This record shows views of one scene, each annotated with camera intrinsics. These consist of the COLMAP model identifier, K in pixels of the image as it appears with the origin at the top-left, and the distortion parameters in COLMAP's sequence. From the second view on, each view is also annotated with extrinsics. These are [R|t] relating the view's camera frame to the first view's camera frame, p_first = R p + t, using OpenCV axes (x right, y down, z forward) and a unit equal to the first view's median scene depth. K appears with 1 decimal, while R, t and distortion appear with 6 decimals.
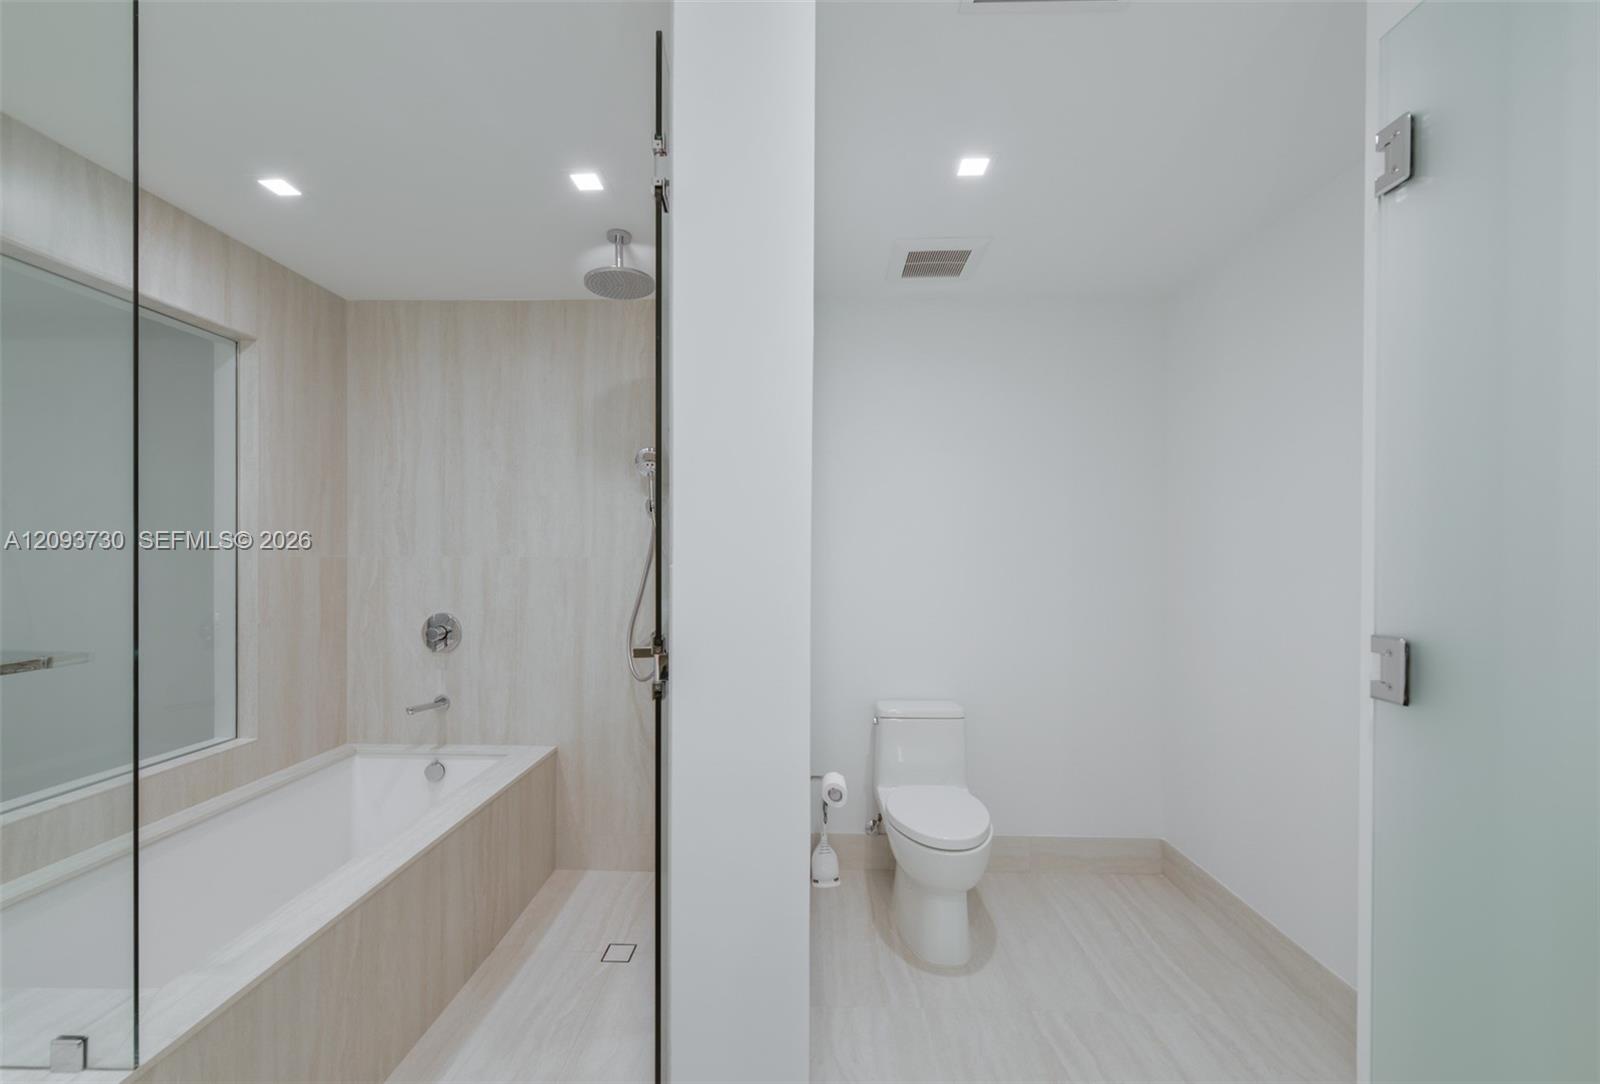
lens RADIAL K [[634.1, 0, 793.8], [0, 634.1, 555.5], [0, 0, 1]] dist [-0.008098, -0.001352]
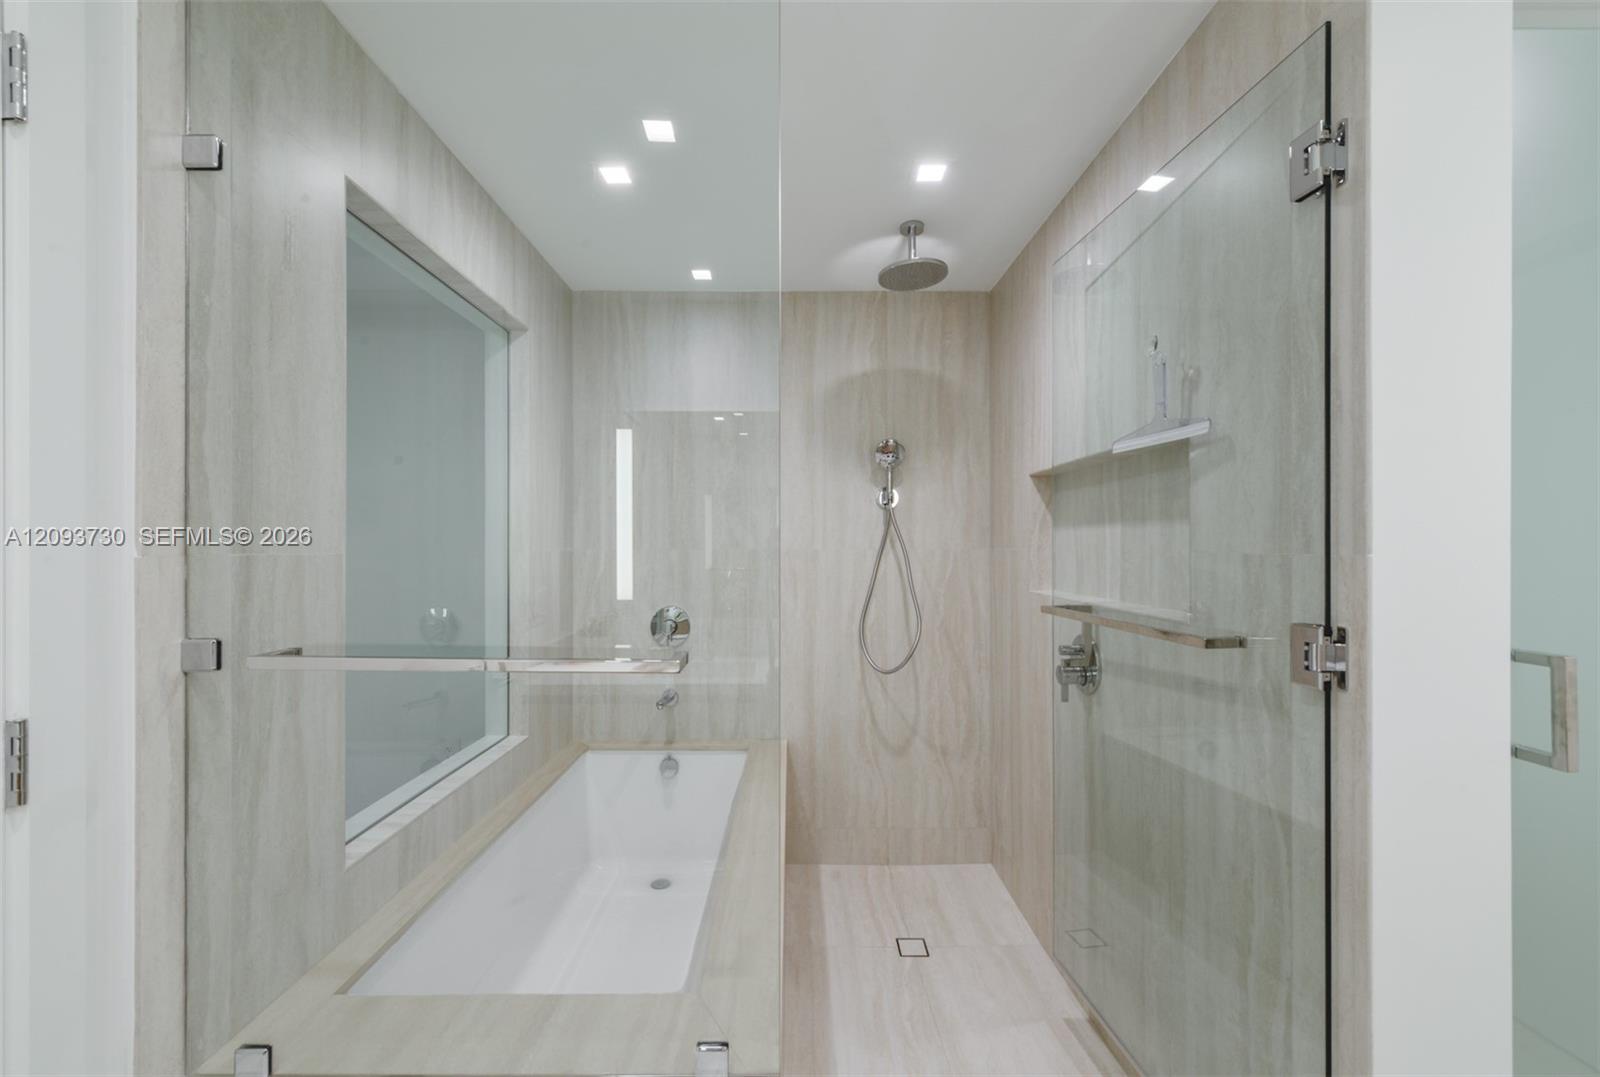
lens RADIAL K [[634.1, 0, 802.6], [0, 634.1, 543.9], [0, 0, 1]] dist [-0.008098, -0.001352]
pose [[0.999881, -0.005600, 0.014369, -0.364387], [0.005679, 0.999969, -0.005497, -0.000290], [-0.014337, 0.005578, 0.999882, 0.004155]]
